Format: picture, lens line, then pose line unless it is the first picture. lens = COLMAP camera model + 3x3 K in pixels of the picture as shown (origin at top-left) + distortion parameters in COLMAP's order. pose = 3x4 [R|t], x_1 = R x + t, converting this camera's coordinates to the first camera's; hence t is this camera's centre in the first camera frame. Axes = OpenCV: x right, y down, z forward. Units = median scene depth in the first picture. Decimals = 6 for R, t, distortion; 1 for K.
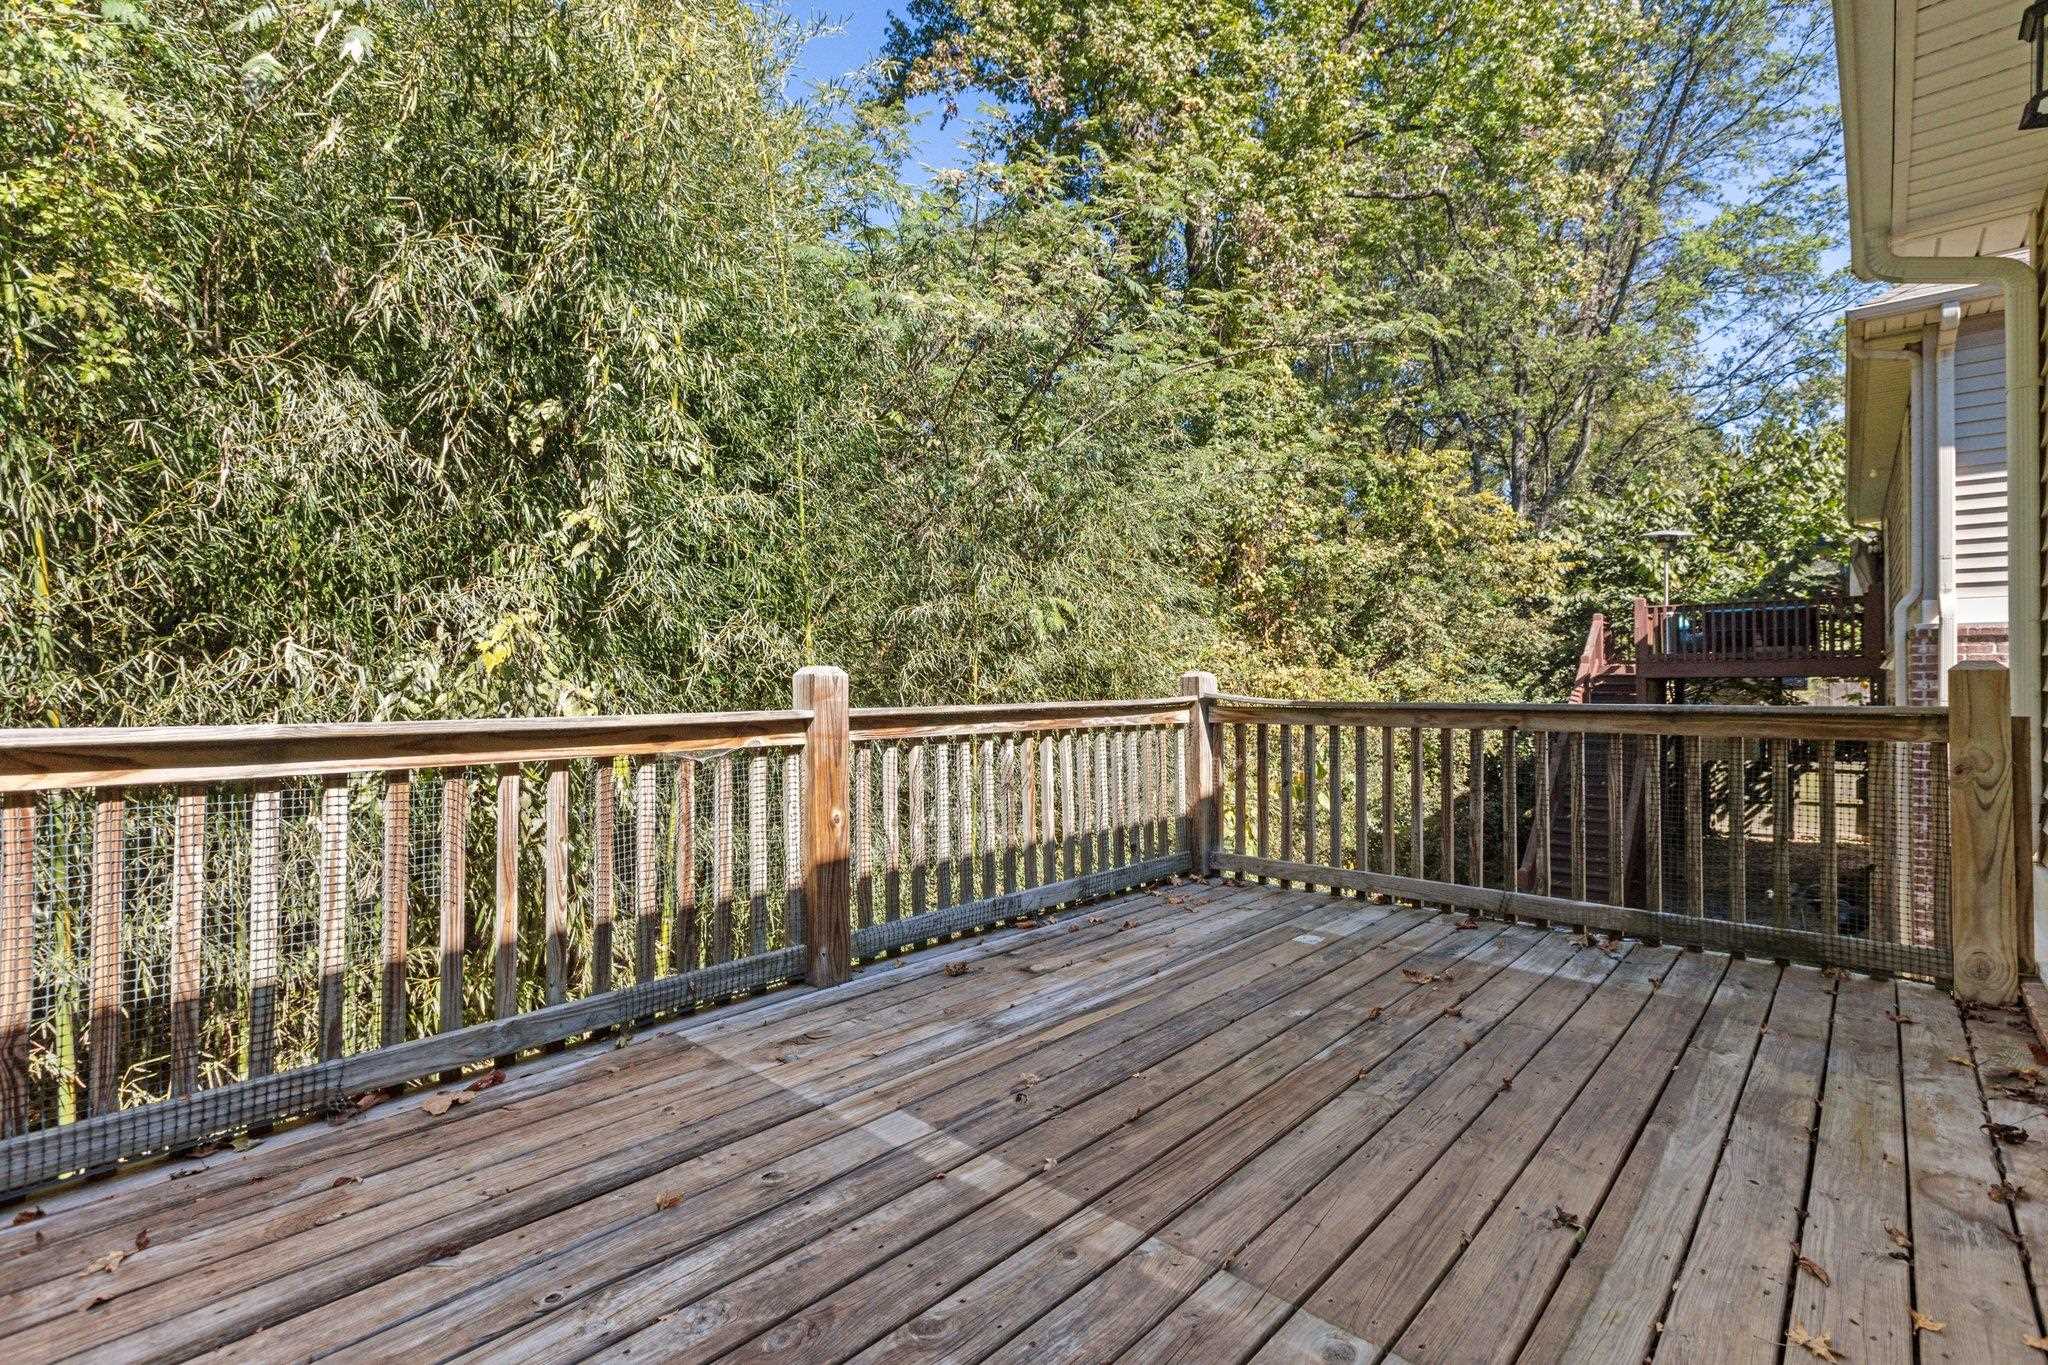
lens RADIAL K [[934.5, 0, 1031.1], [0, 934.5, 682.4], [0, 0, 1]] dist [0.005456, -0.000798]
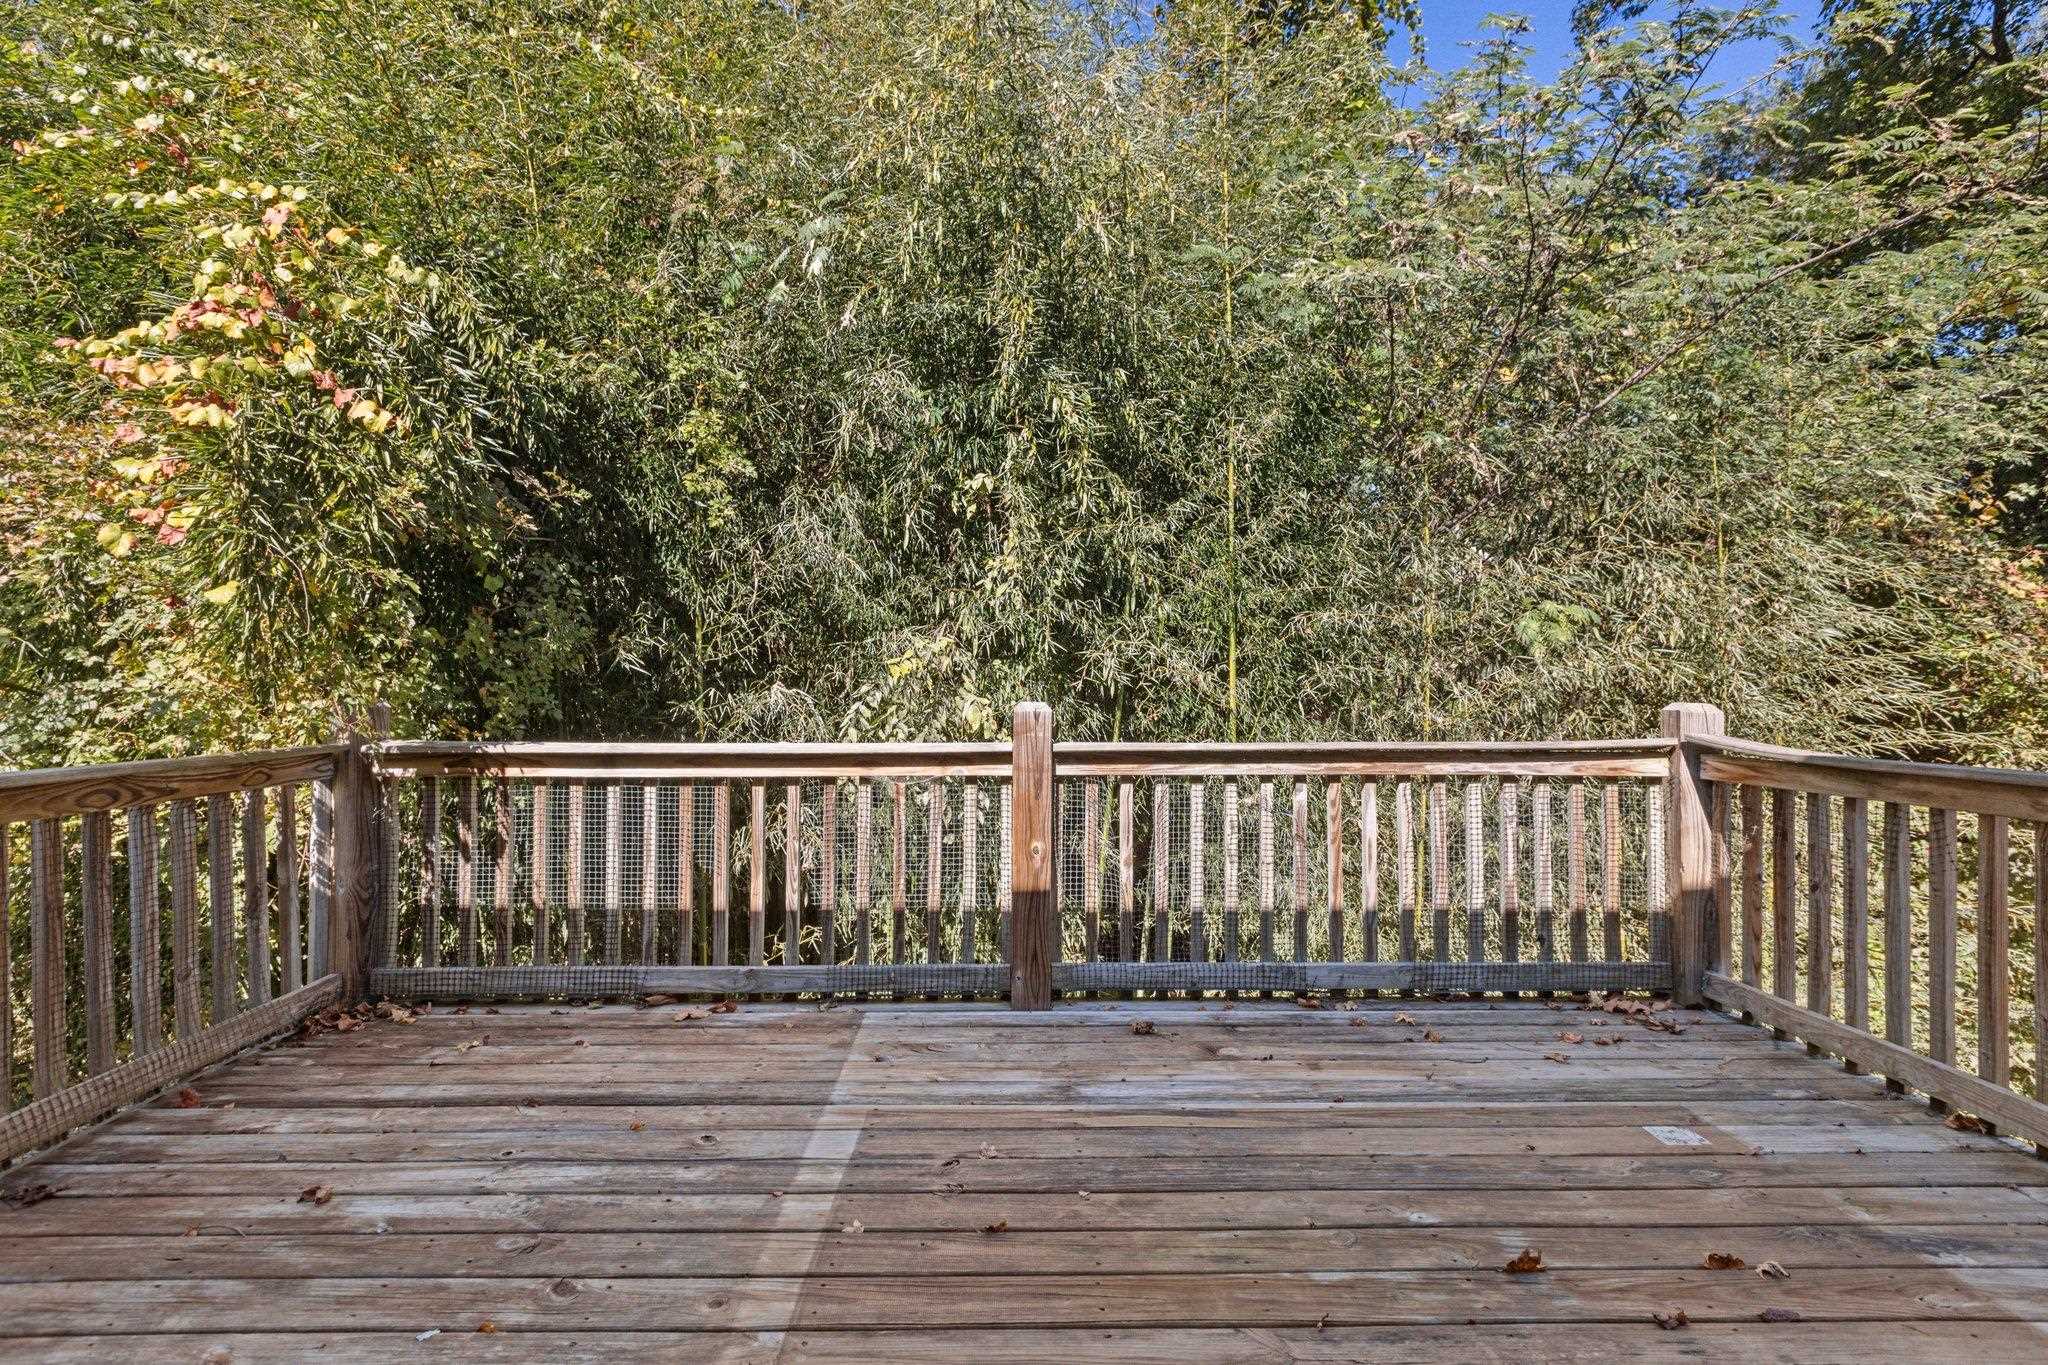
lens RADIAL K [[934.5, 0, 1026.0], [0, 934.5, 683.2], [0, 0, 1]] dist [0.005456, -0.000798]
pose [[0.689216, 0.001819, -0.724553, 0.615300], [-0.002632, 0.999997, 0.000007, -0.044693], [0.724551, 0.001903, 0.689219, 0.320057]]
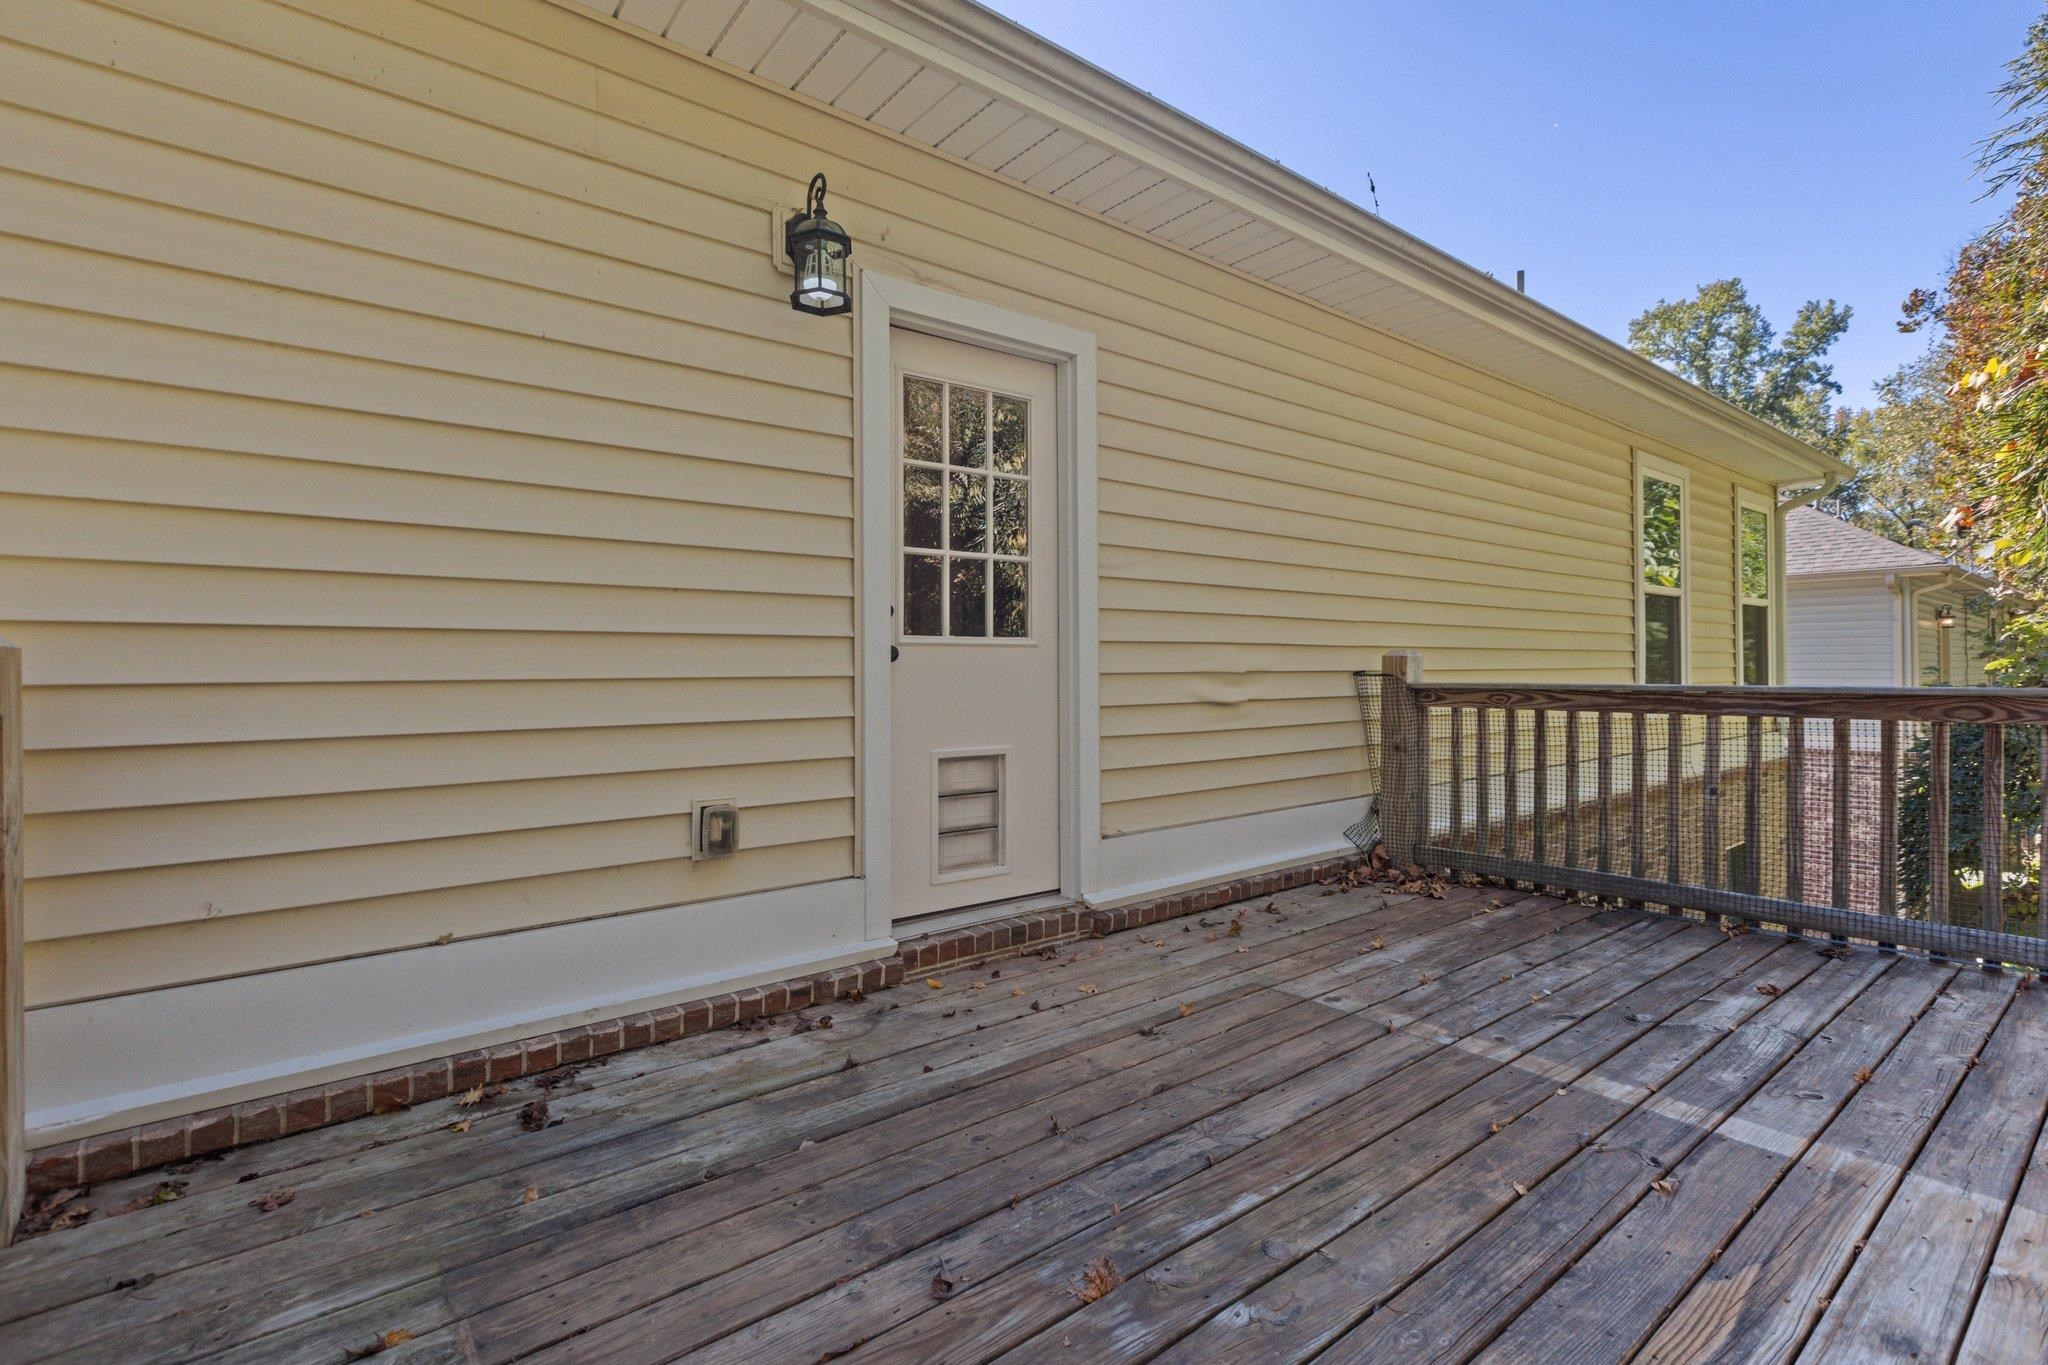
lens RADIAL K [[934.5, 0, 1024.8], [0, 934.5, 674.8], [0, 0, 1]] dist [0.005456, -0.000798]
pose [[-0.985966, 0.005204, 0.166867, 0.328156], [0.005668, 0.999981, 0.002306, 0.006492], [-0.166852, 0.003219, -0.985977, 1.578205]]
